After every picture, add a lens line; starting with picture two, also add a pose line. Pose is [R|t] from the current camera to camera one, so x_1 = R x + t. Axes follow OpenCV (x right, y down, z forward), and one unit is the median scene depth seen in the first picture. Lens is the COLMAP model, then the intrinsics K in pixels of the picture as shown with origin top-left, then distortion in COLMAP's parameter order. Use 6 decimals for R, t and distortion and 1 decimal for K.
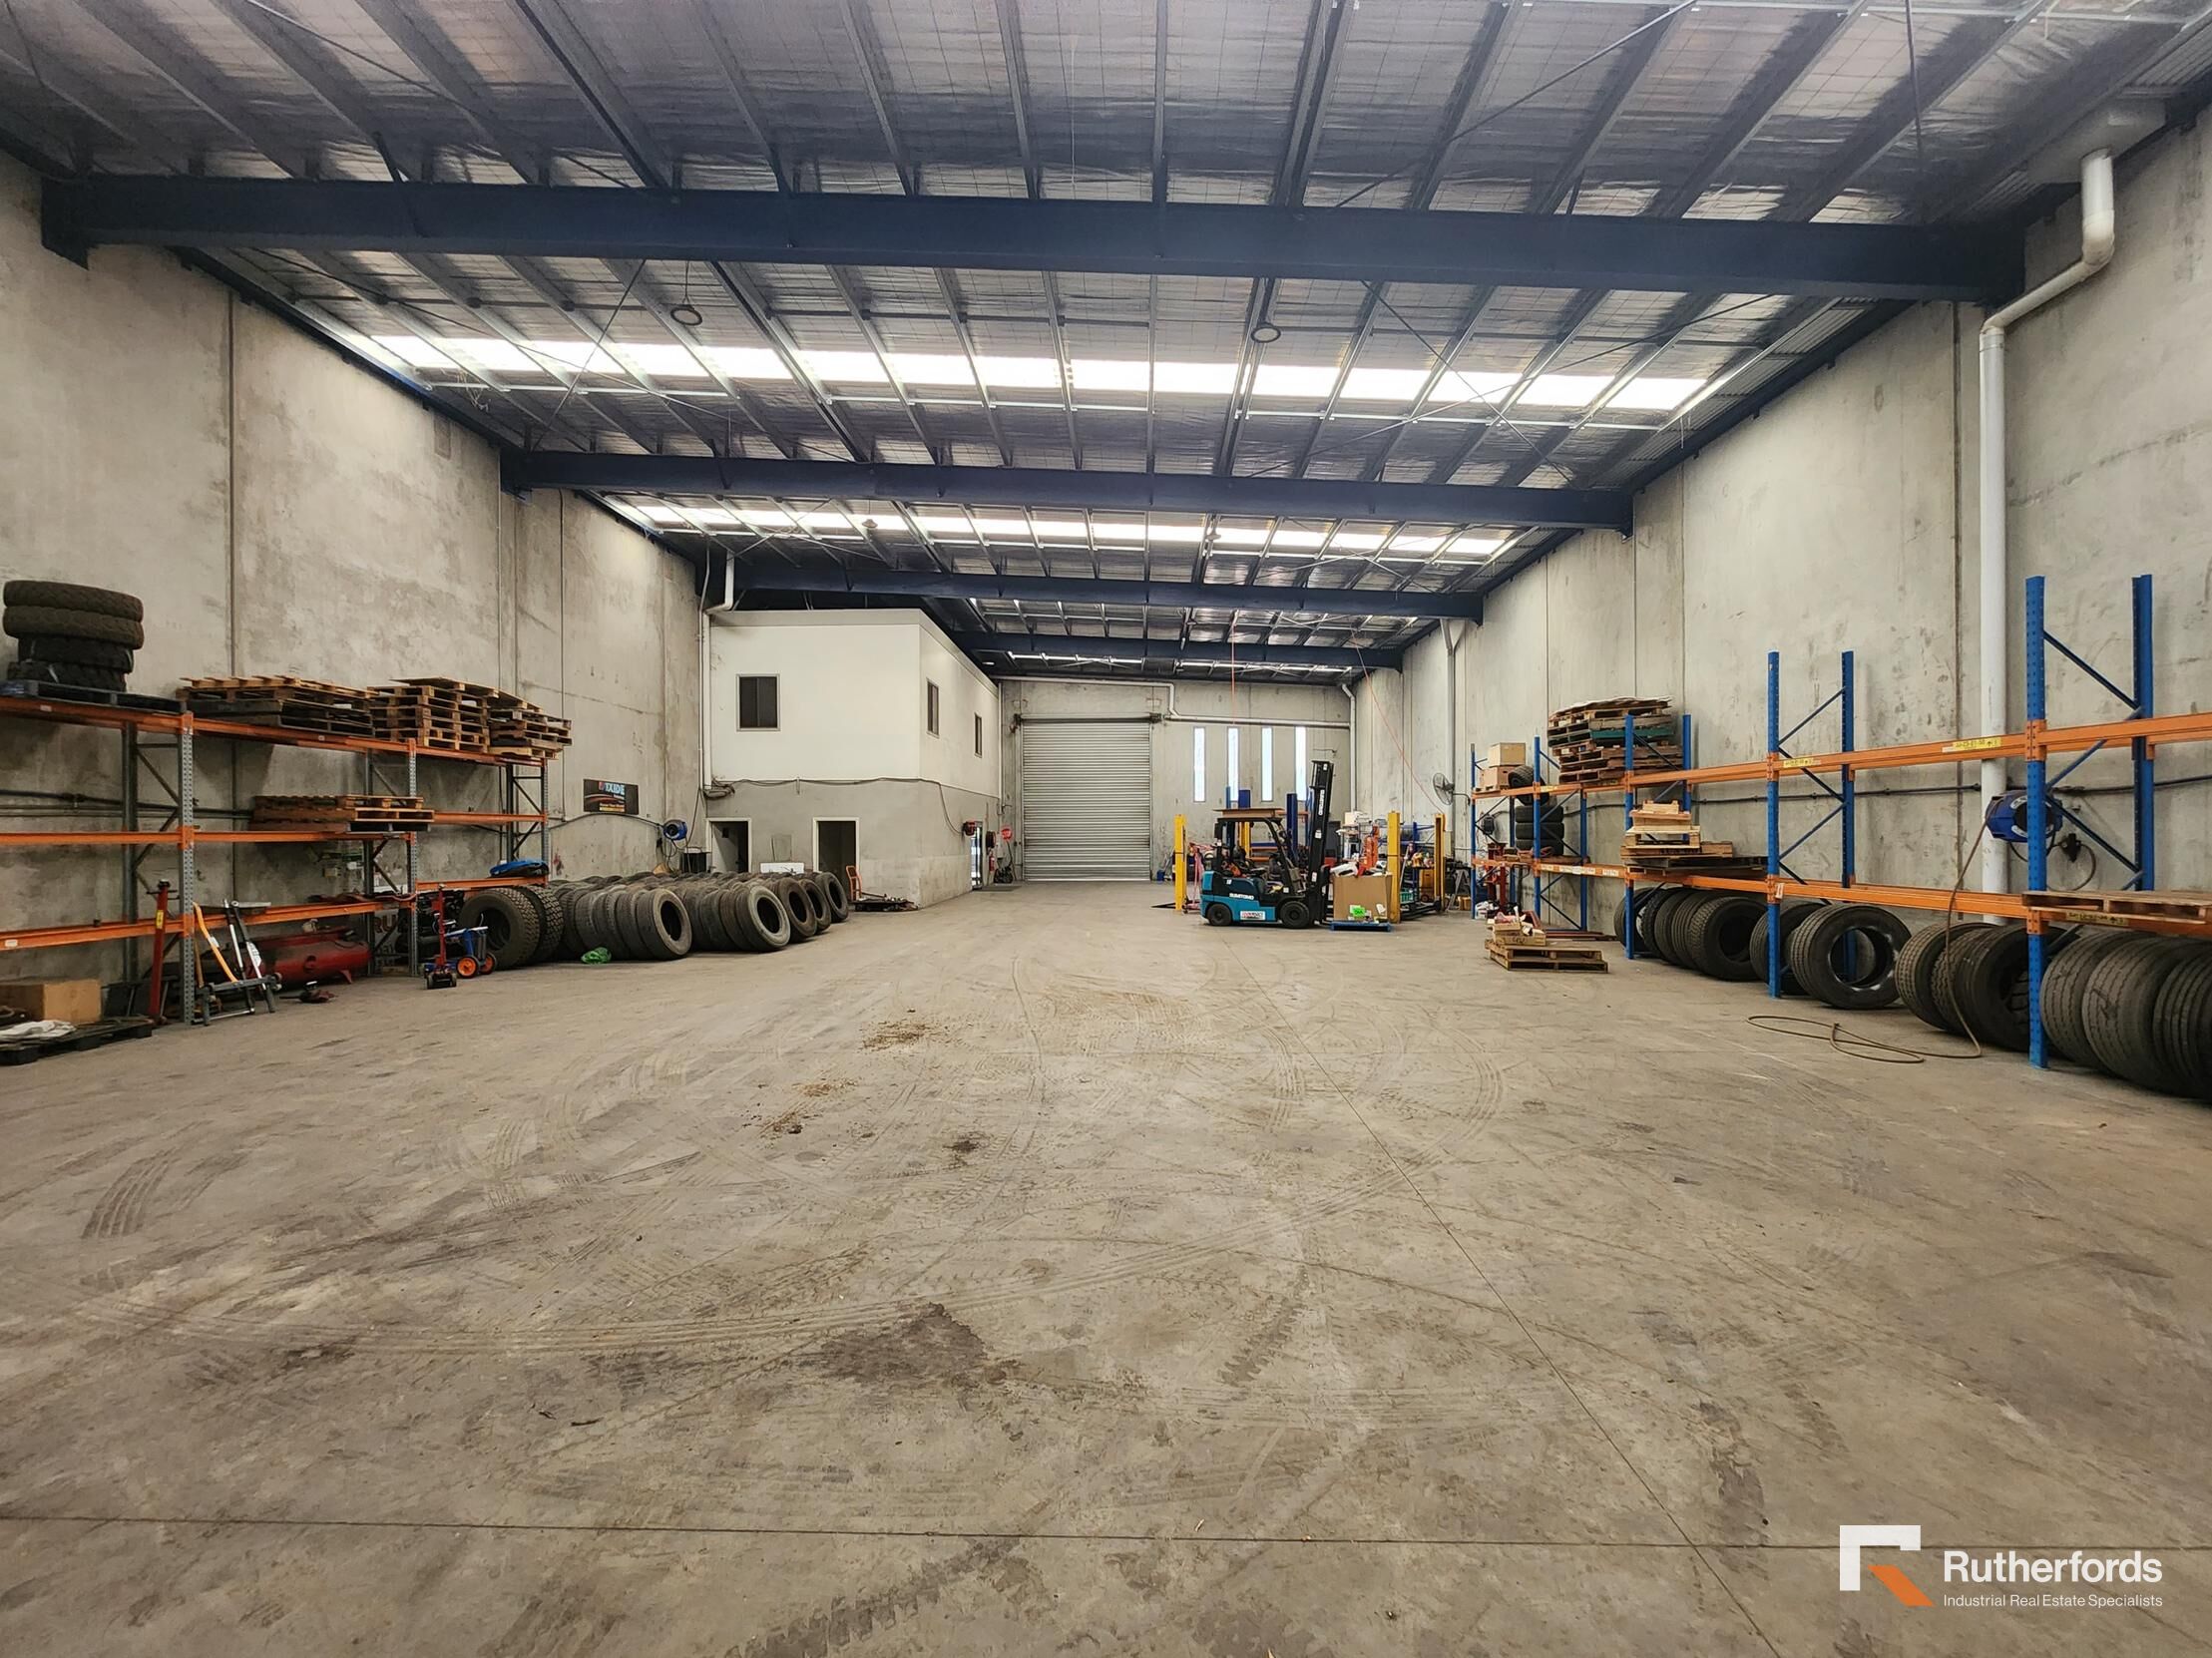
lens RADIAL K [[902.4, 0, 1114.8], [0, 902.4, 846.9], [0, 0, 1]] dist [-0.000729, -0.000168]
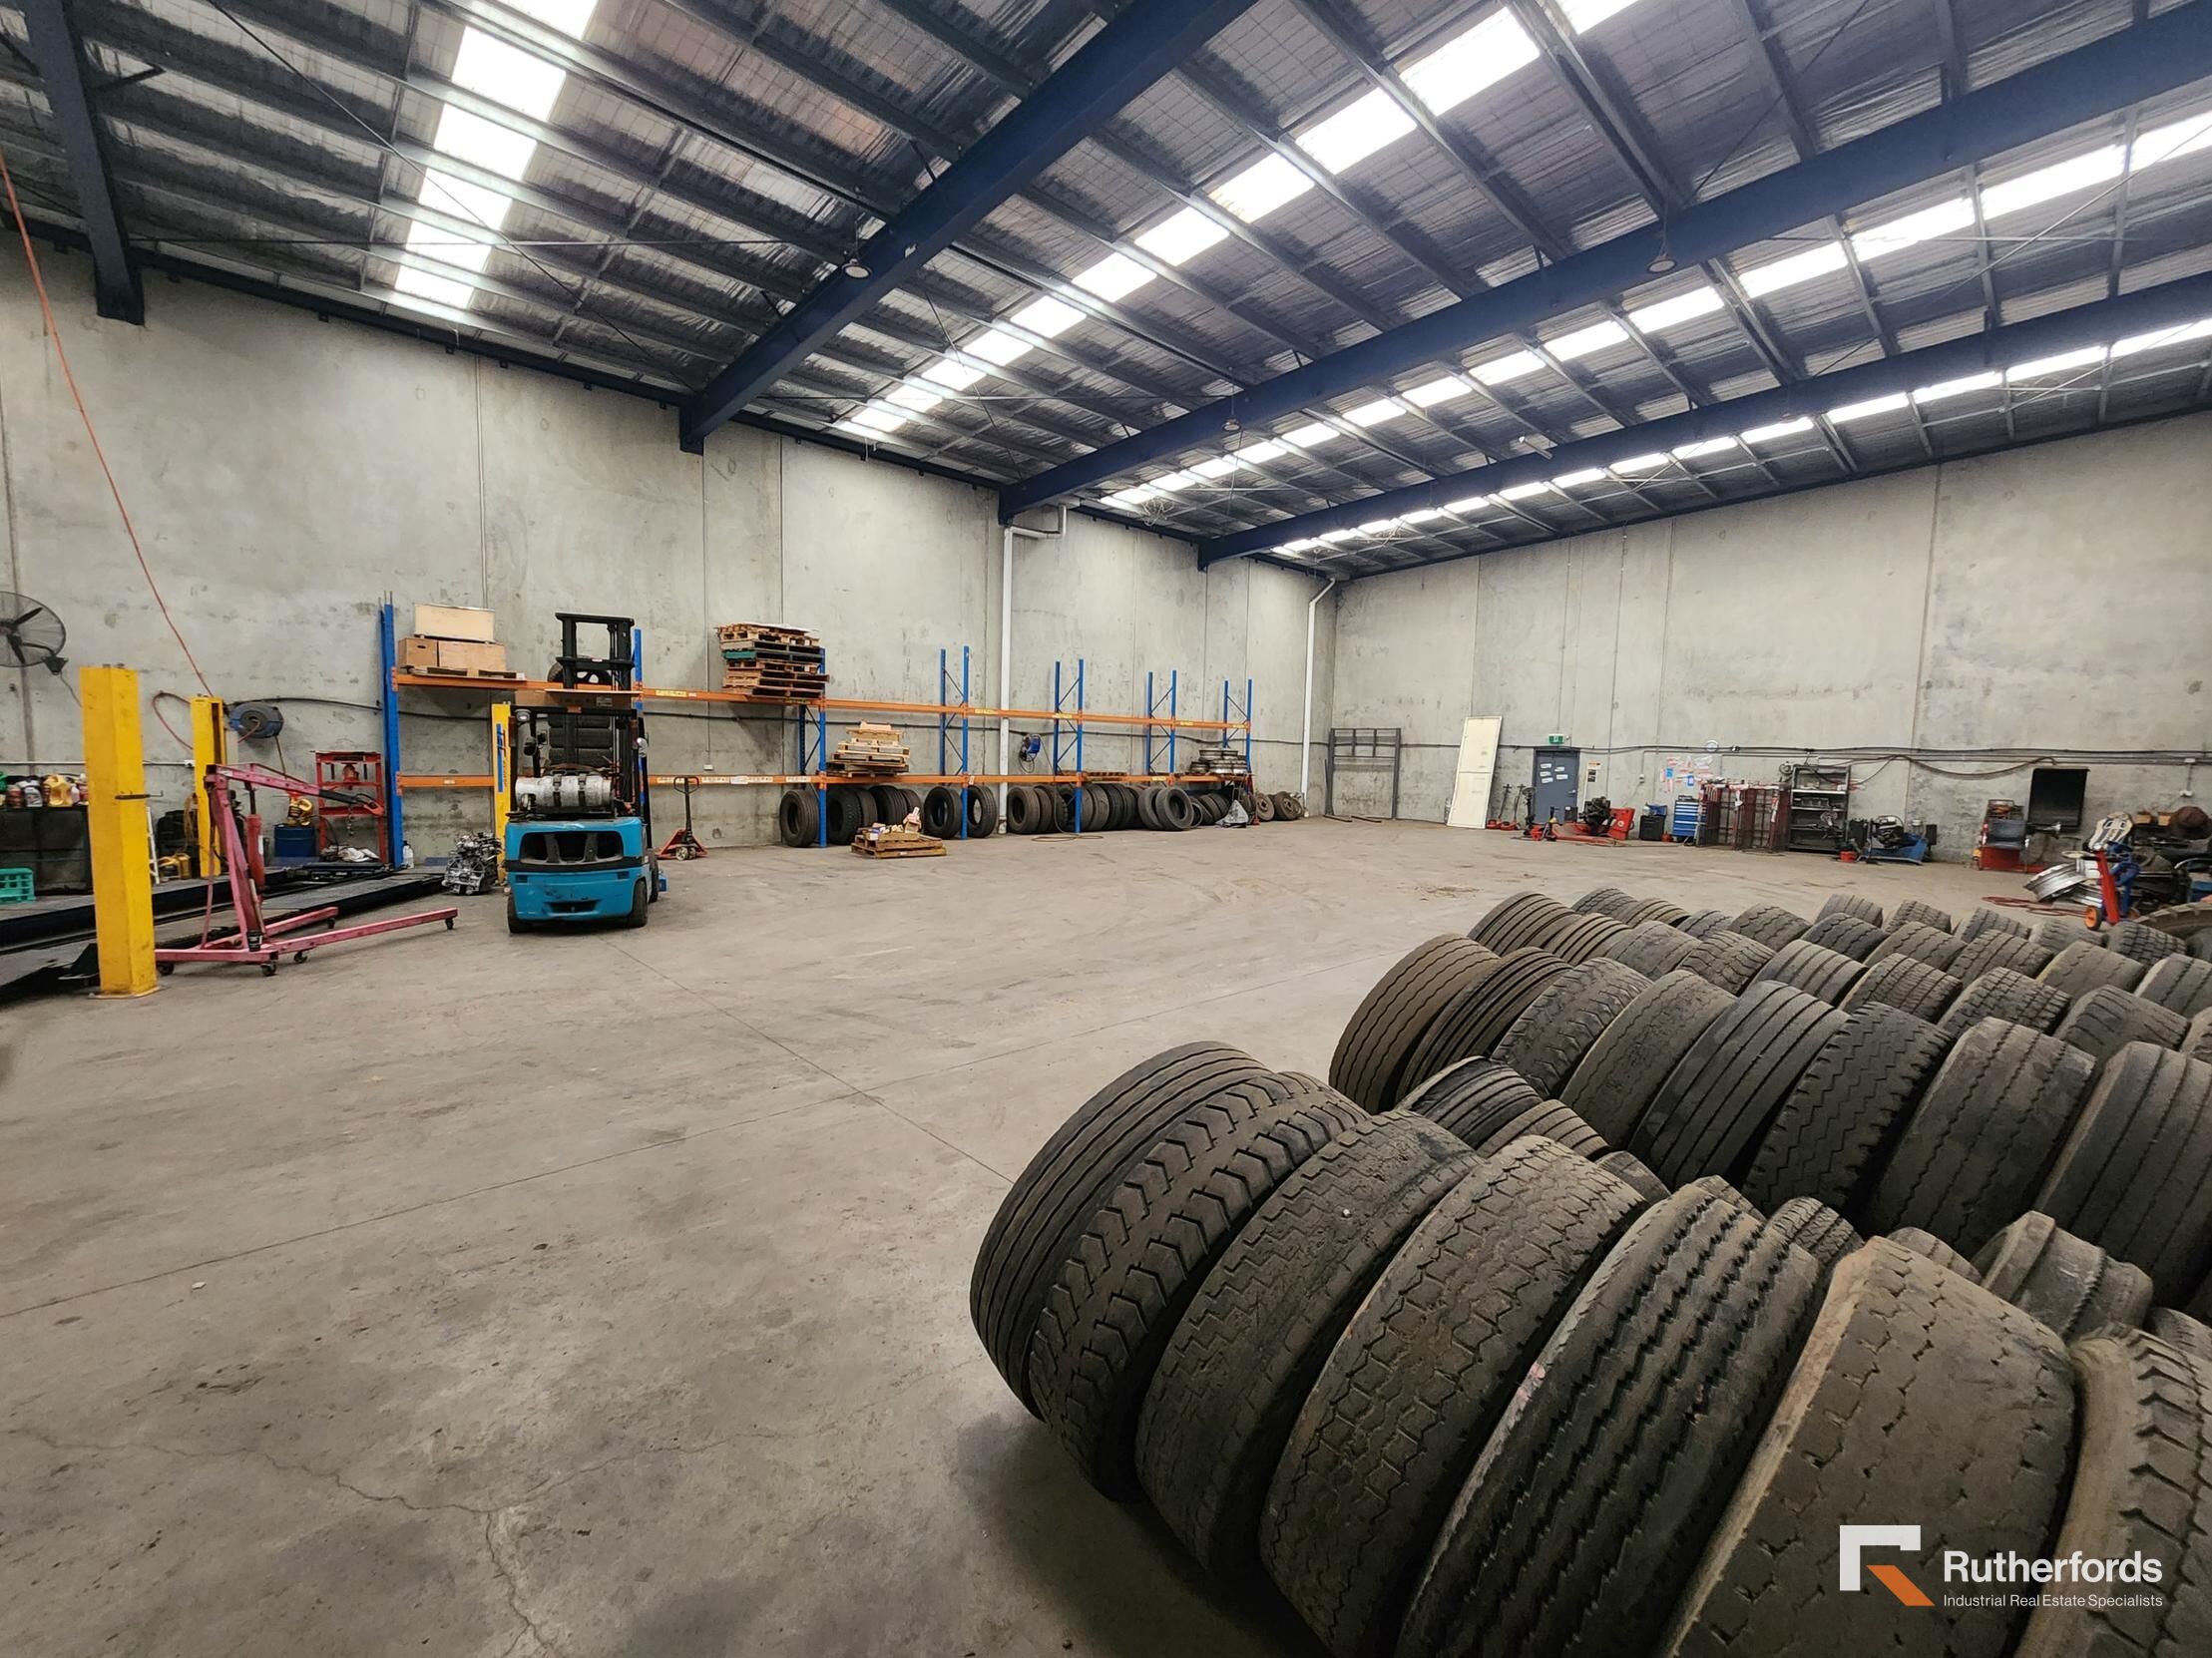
lens RADIAL K [[863.0, 0, 1096.3], [0, 863.0, 819.3], [0, 0, 1]] dist [-0.002086, -0.000156]
pose [[-0.679123, -0.072790, 0.730407, -0.408457], [-0.009961, 0.995893, 0.089986, -0.019027], [-0.733957, 0.053836, -0.677059, 1.152865]]
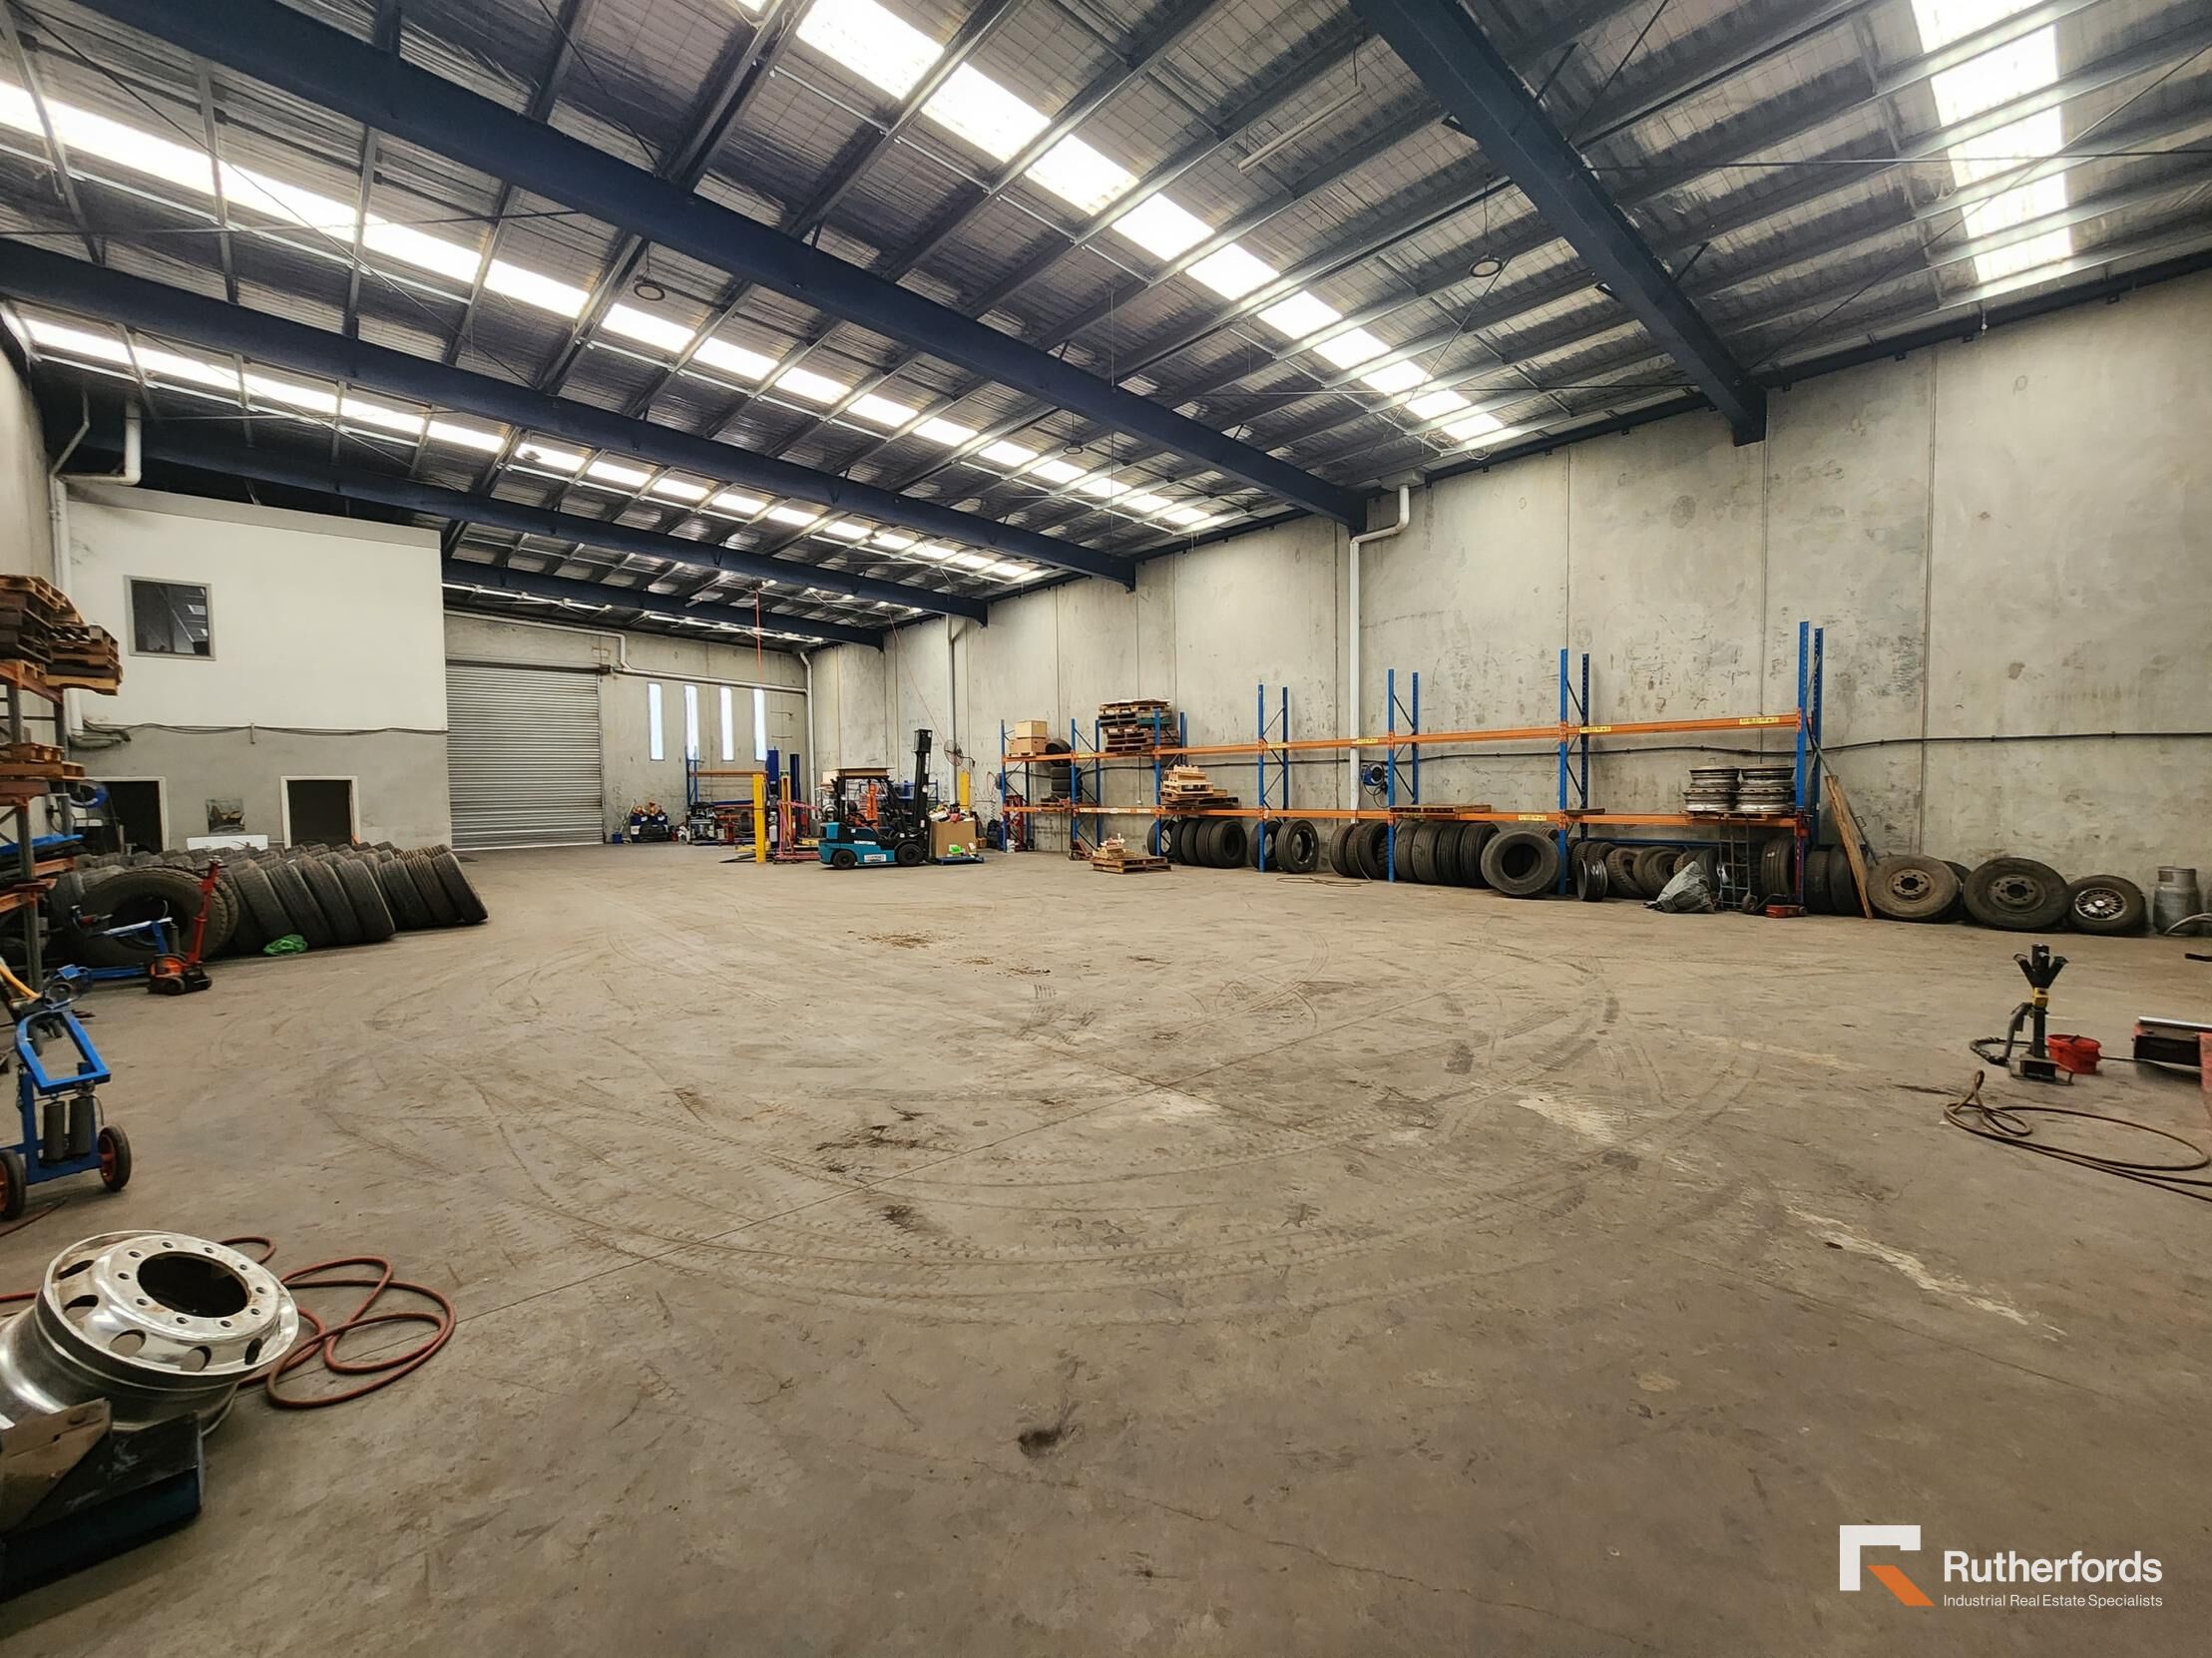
lens RADIAL K [[901.7, 0, 1106.0], [0, 901.7, 829.0], [0, 0, 1]] dist [-0.003032, -0.000263]
pose [[0.731755, -0.039959, 0.680395, -0.439659], [0.023239, 0.999162, 0.033686, 0.004820], [-0.681172, -0.008838, 0.732071, -0.073200]]
